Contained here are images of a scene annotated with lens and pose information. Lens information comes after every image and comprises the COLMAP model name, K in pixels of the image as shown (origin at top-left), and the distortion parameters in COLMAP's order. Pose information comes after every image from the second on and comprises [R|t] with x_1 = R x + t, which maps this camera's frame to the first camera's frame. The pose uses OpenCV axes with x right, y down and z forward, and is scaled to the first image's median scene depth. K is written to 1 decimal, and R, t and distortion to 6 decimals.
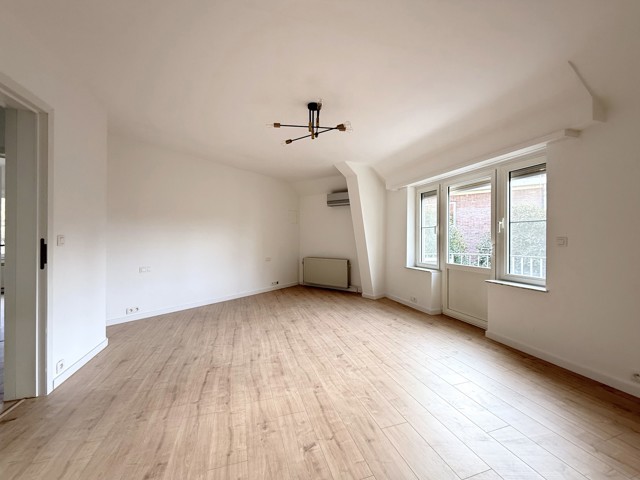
lens RADIAL K [[255.5, 0, 344.1], [0, 255.5, 248.7], [0, 0, 1]] dist [-0.000506, -0.000005]
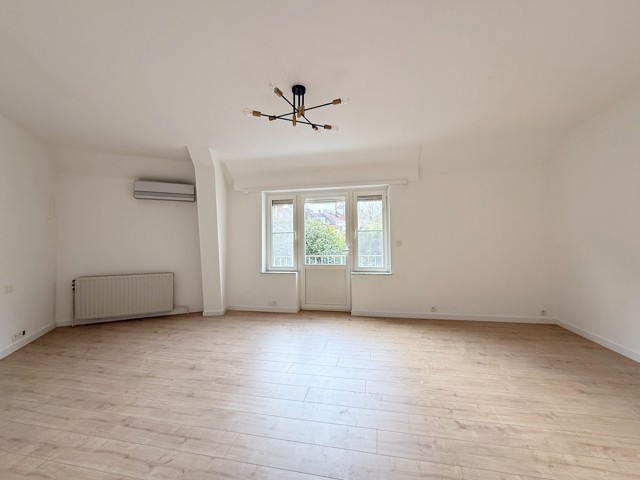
lens RADIAL K [[253.1, 0, 315.1], [0, 253.1, 244.9], [0, 0, 1]] dist [0.000120, 0.000109]
pose [[0.550694, -0.015411, 0.834565, -0.545444], [0.047684, 0.998778, -0.013021, -0.013680], [-0.833344, 0.046966, 0.550756, 0.340420]]
